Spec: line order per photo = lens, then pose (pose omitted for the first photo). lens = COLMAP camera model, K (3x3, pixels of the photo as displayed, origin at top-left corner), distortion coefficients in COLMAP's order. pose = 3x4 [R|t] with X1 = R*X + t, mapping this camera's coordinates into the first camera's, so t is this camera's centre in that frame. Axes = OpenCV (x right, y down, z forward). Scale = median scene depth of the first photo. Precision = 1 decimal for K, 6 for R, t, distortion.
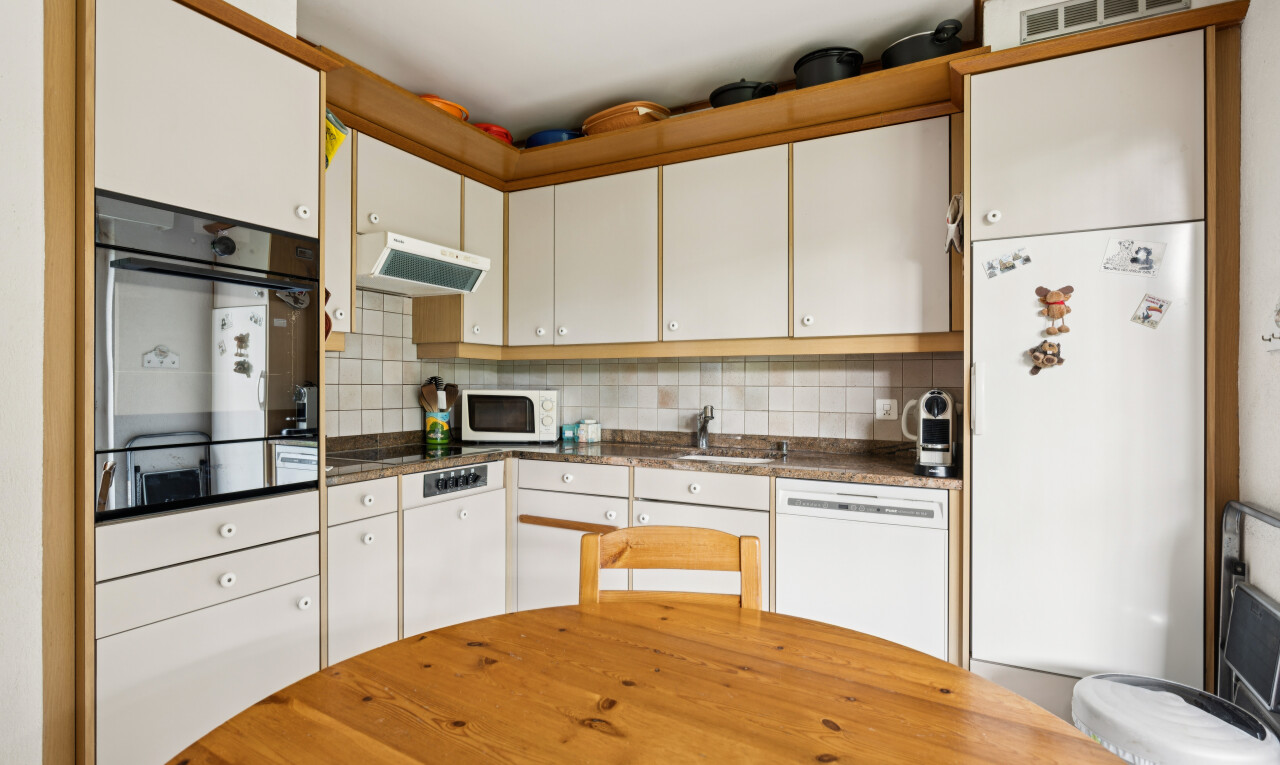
lens RADIAL K [[625.0, 0, 637.6], [0, 625.0, 384.8], [0, 0, 1]] dist [-0.006187, -0.000973]
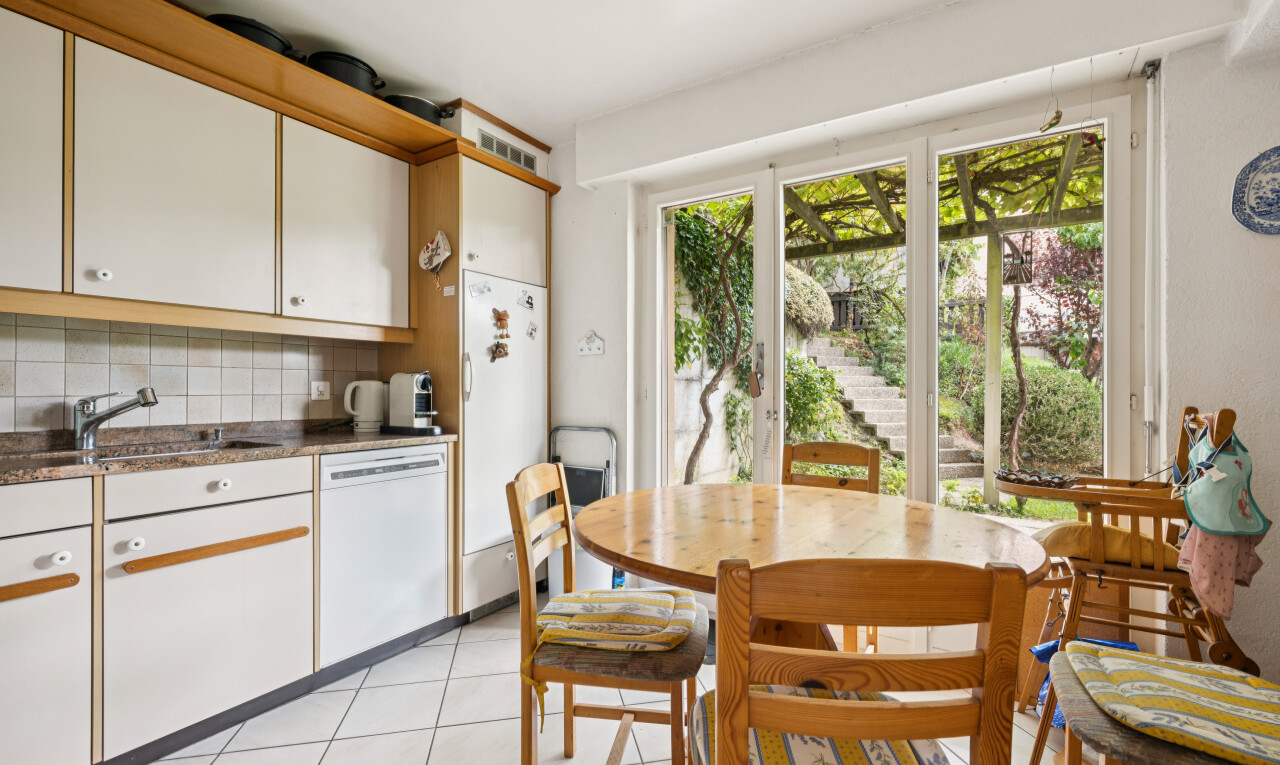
lens RADIAL K [[564.4, 0, 639.4], [0, 564.4, 386.6], [0, 0, 1]] dist [0.000994, 0.000034]
pose [[0.080045, 0.002927, 0.996787, -0.679358], [0.001916, 0.999993, -0.003090, 0.044750], [-0.996789, 0.002158, 0.080038, 0.442509]]
